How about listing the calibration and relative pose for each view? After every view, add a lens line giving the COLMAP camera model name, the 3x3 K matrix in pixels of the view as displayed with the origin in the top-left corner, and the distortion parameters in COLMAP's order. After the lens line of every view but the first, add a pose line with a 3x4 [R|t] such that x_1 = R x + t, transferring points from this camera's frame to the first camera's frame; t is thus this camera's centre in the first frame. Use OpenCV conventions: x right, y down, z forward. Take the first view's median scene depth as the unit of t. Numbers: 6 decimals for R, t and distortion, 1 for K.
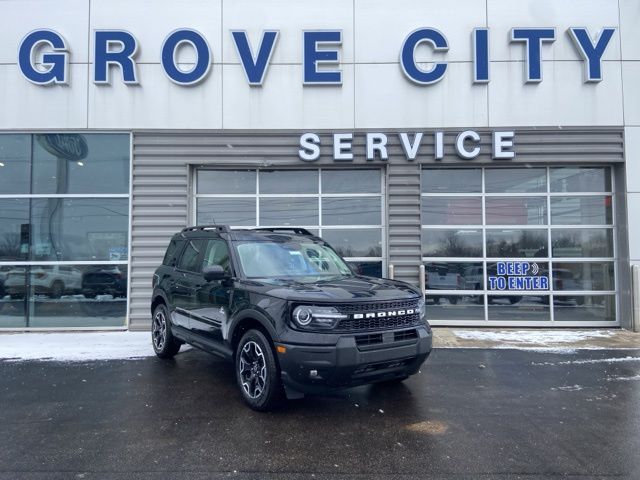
lens RADIAL K [[489.8, 0, 321.4], [0, 489.8, 224.5], [0, 0, 1]] dist [0.140433, -0.186516]
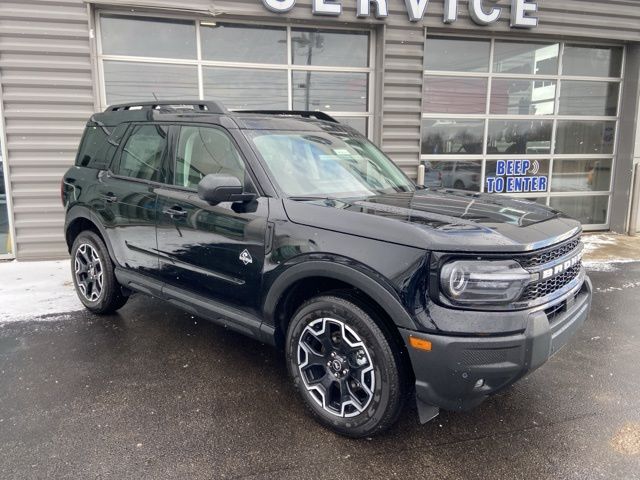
lens RADIAL K [[489.8, 0, 321.4], [0, 489.8, 224.5], [0, 0, 1]] dist [0.140433, -0.186516]
pose [[0.971309, -0.027494, 0.236224, -0.140226], [-0.024162, 0.976746, 0.213033, 0.010669], [-0.236588, -0.212629, 0.948058, 0.260688]]
